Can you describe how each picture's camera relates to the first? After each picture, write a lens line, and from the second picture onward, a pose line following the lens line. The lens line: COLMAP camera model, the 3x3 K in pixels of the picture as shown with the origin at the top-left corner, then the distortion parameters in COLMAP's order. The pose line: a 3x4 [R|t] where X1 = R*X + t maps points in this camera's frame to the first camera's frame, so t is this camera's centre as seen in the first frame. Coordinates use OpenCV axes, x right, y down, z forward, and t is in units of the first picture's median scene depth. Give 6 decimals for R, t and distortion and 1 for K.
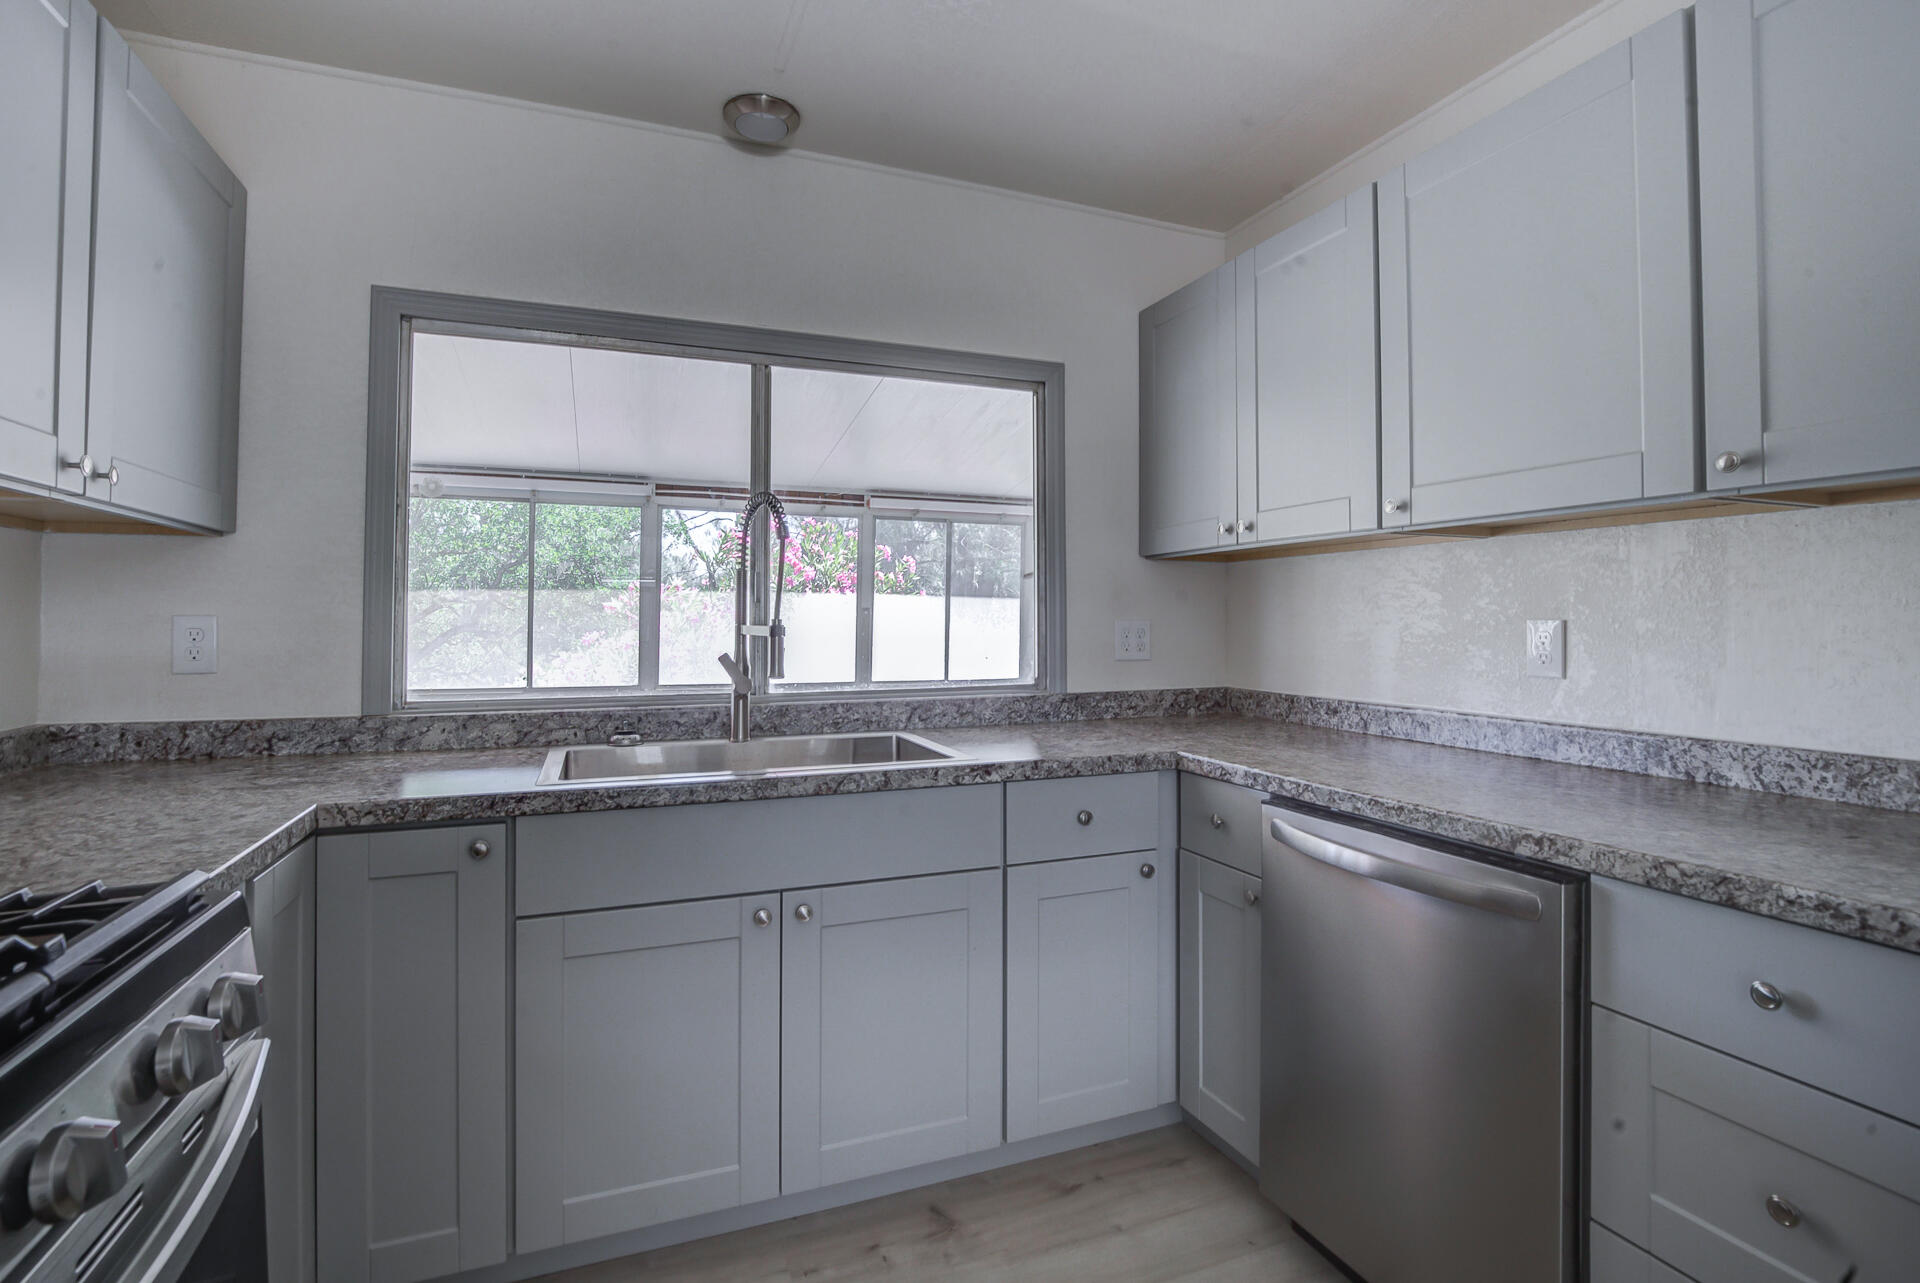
lens RADIAL K [[918.2, 0, 973.7], [0, 918.2, 600.7], [0, 0, 1]] dist [-0.021607, 0.000093]
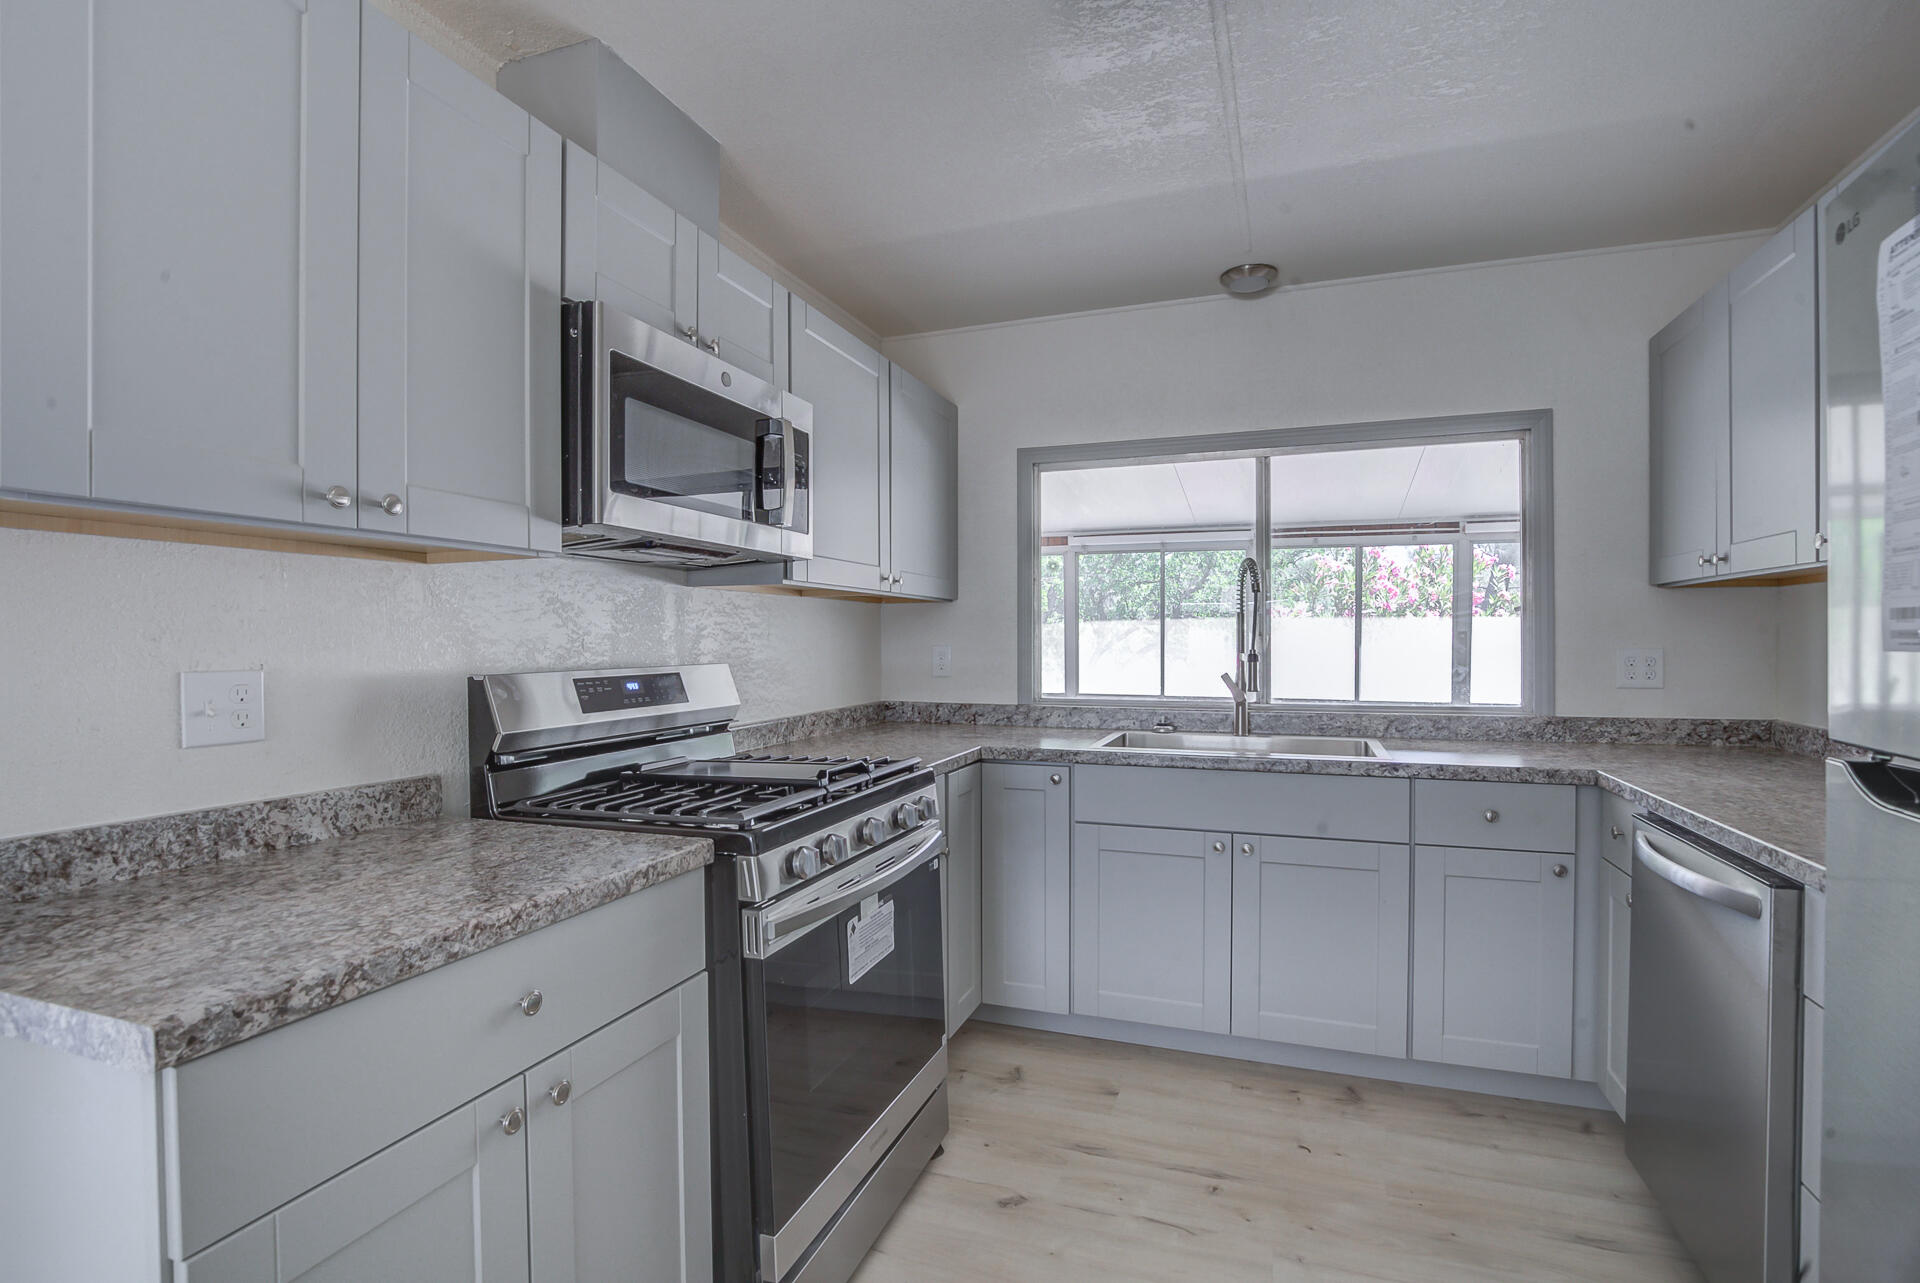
lens RADIAL K [[897.5, 0, 966.2], [0, 897.5, 648.7], [0, 0, 1]] dist [-0.035576, 0.007098]
pose [[0.743773, 0.006143, -0.668404, 0.337237], [0.016828, 0.999469, 0.027912, -0.023165], [0.668220, -0.032008, 0.743275, -0.277227]]
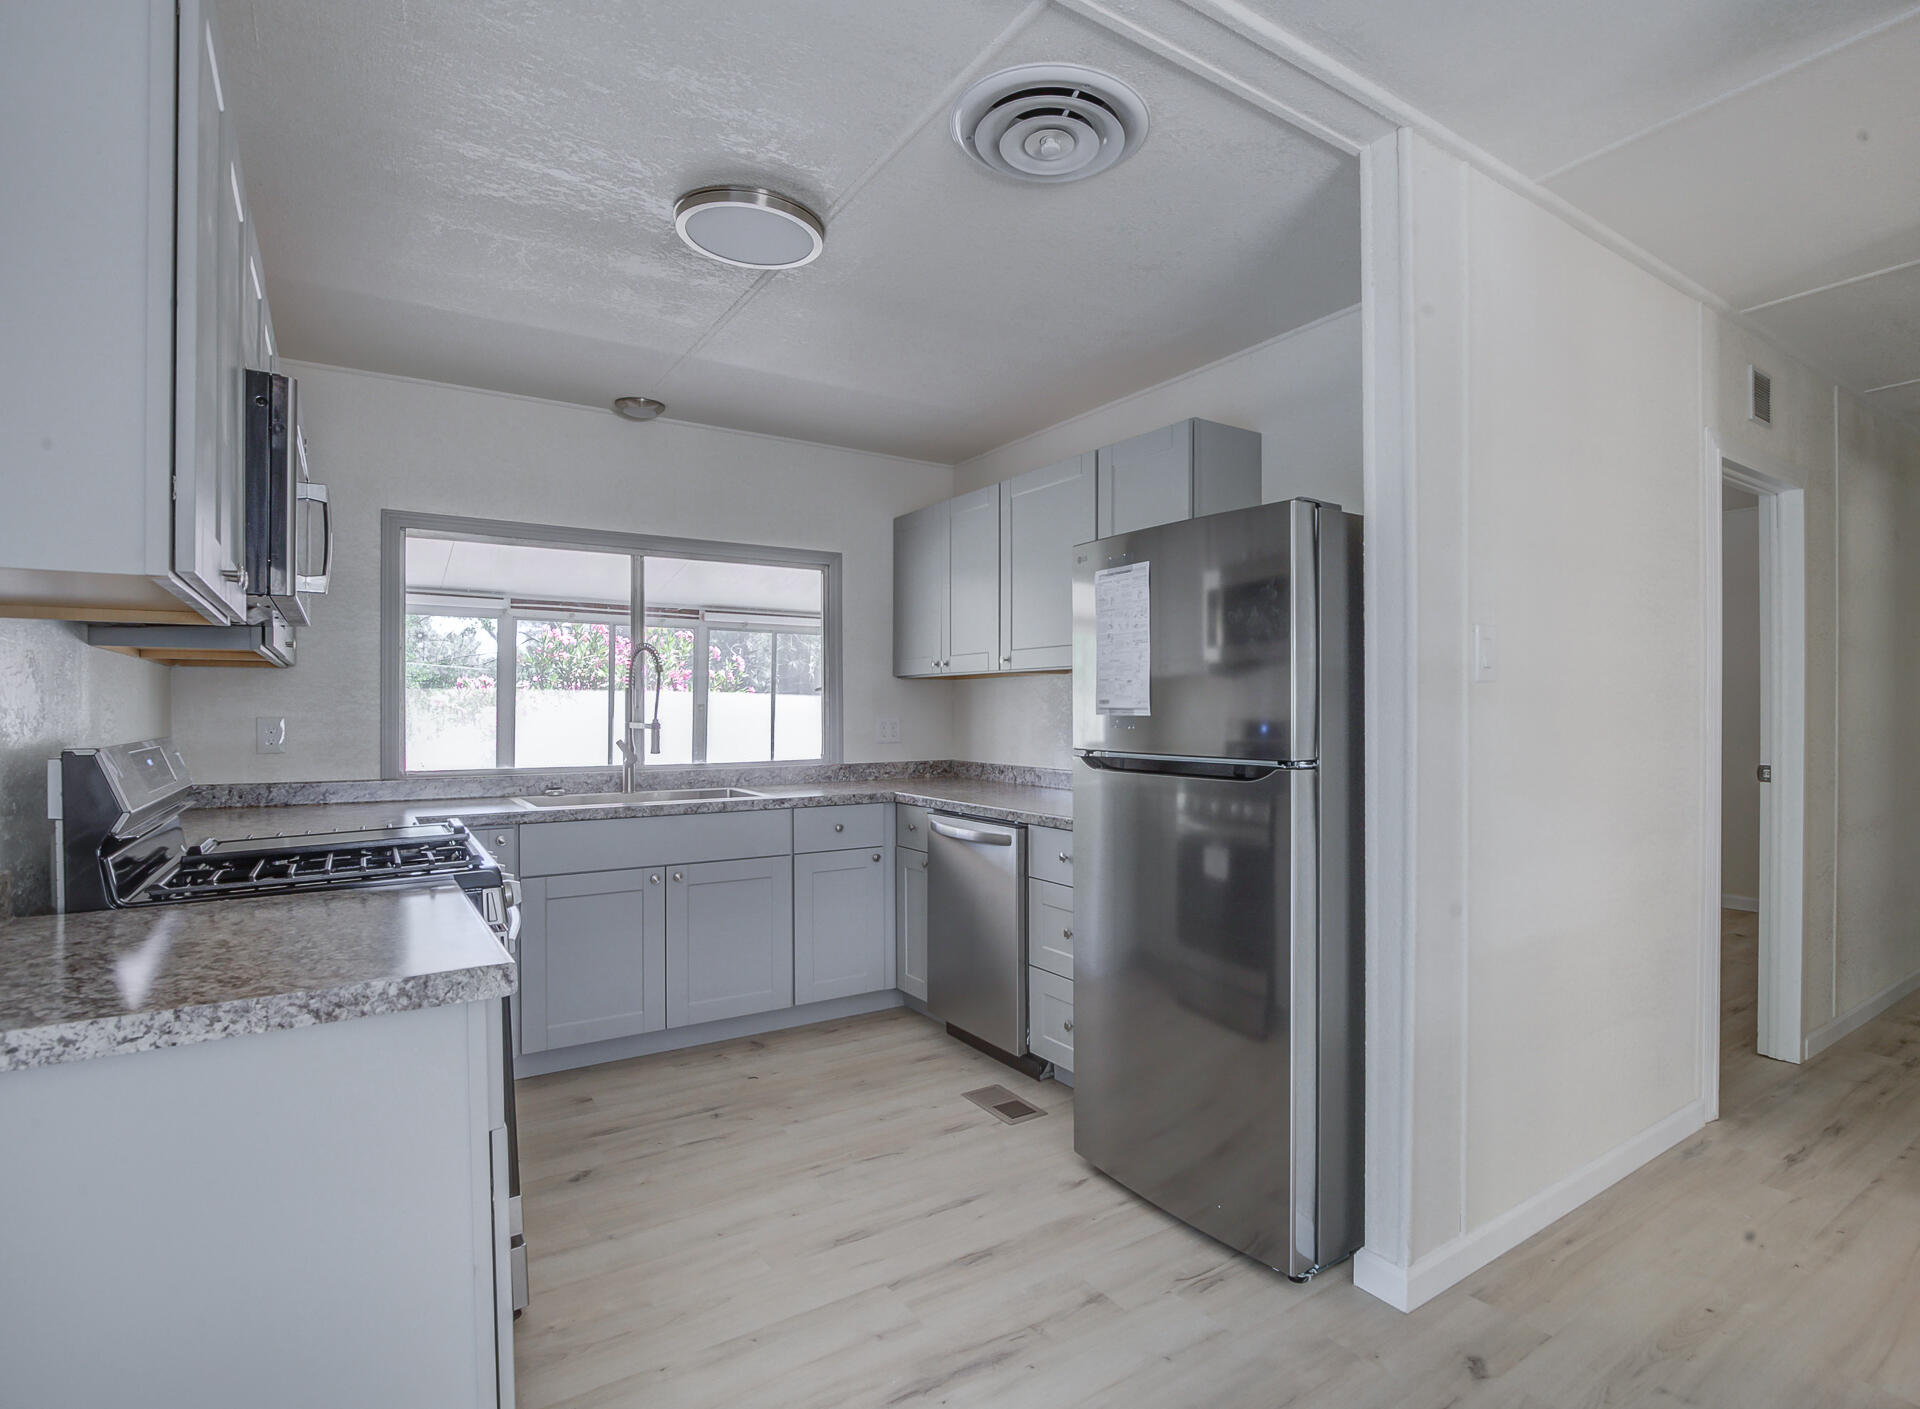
lens RADIAL K [[980.7, 0, 1067.6], [0, 980.7, 712.8], [0, 0, 1]] dist [-0.014101, -0.000242]
pose [[0.968165, -0.000033, 0.250312, 0.063702], [-0.006116, 0.999698, 0.023788, -0.034763], [-0.250238, -0.024562, 0.967873, -0.861098]]
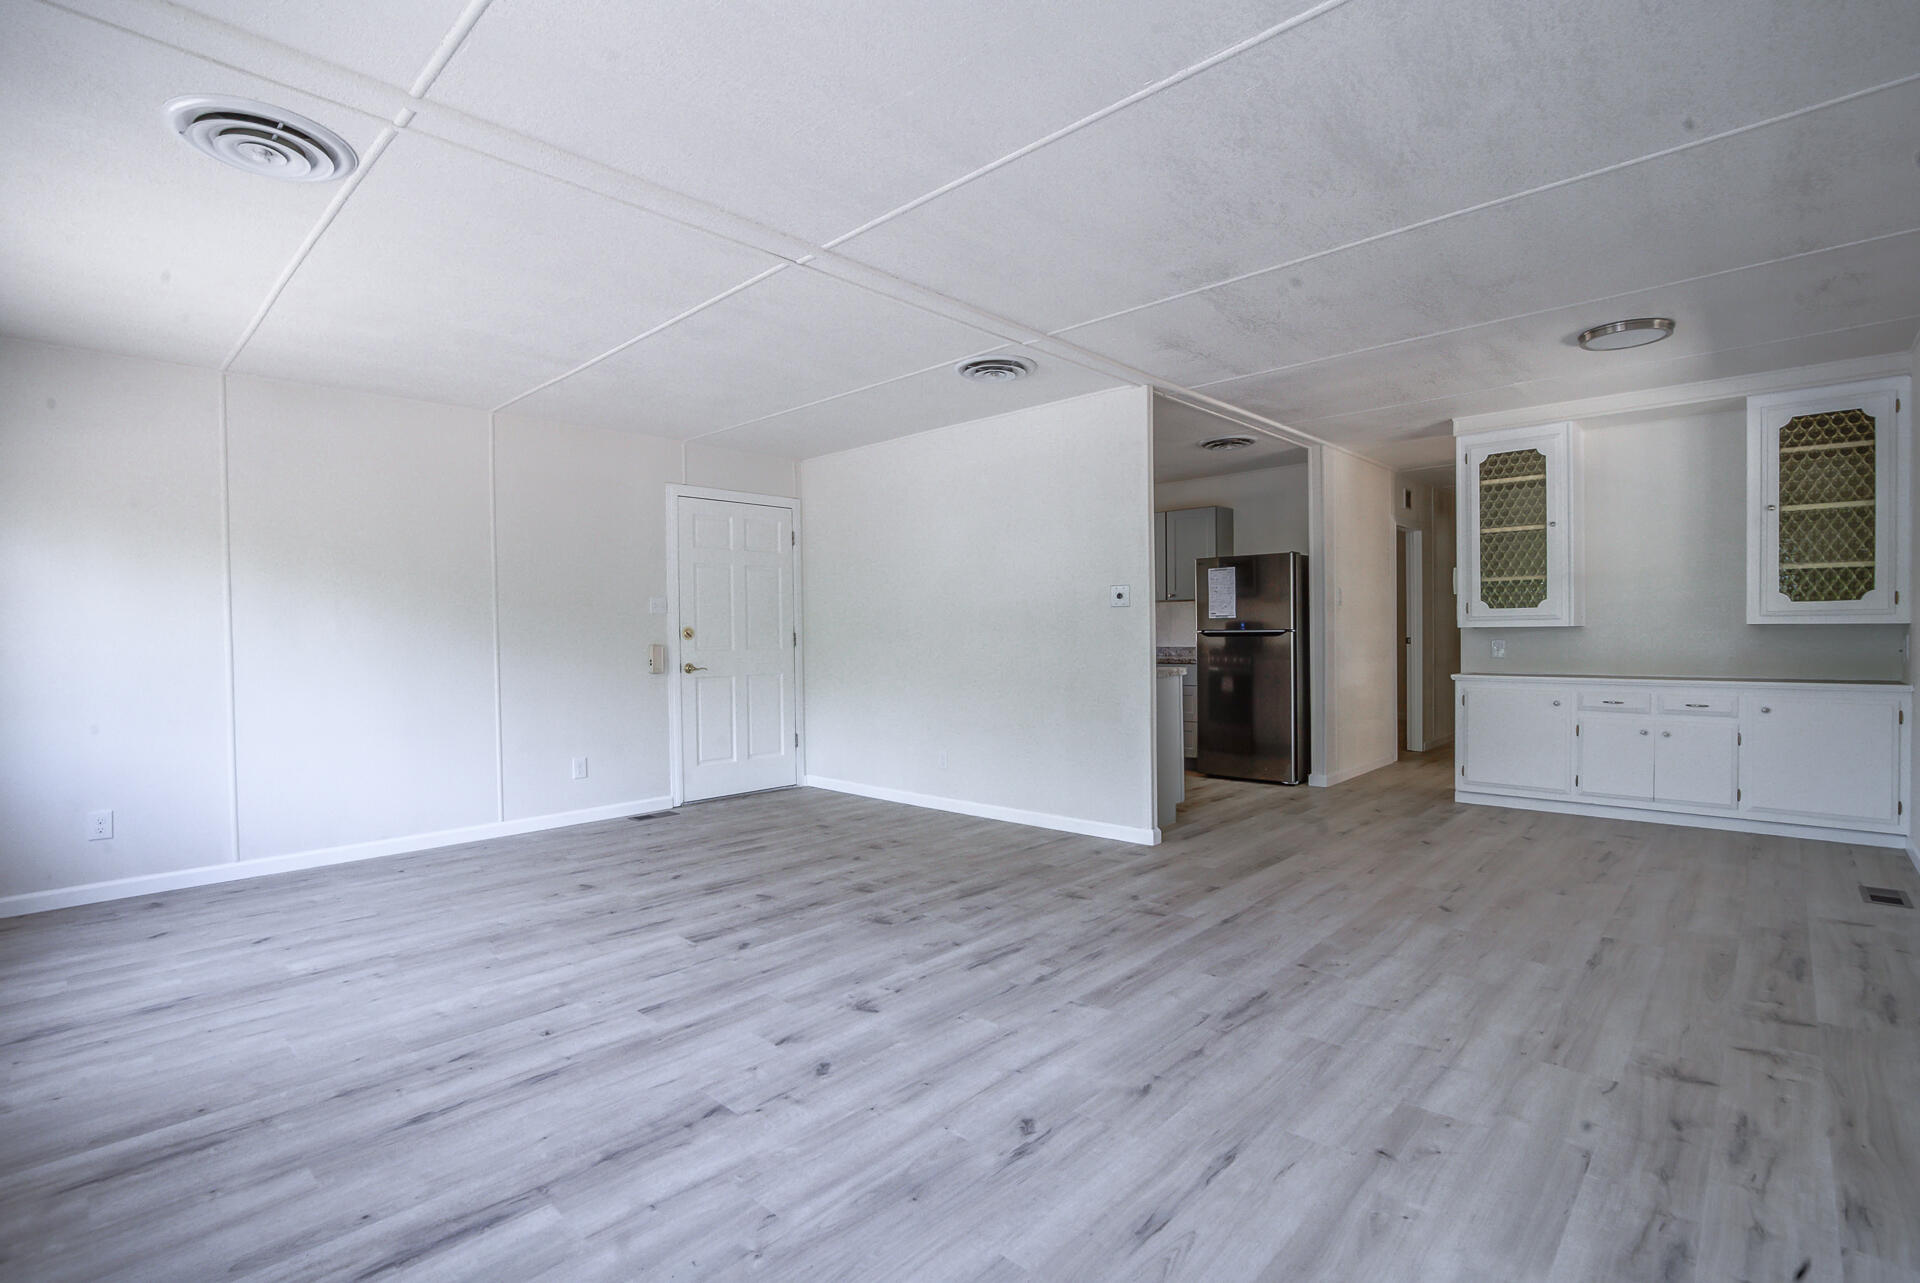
lens RADIAL K [[895.0, 0, 959.6], [0, 895.0, 646.3], [0, 0, 1]] dist [-0.035839, 0.007209]
pose [[0.909748, -0.020086, 0.414674, -1.623031], [0.006148, 0.999371, 0.034920, -0.019300], [-0.415115, -0.029219, 0.909300, -2.155877]]
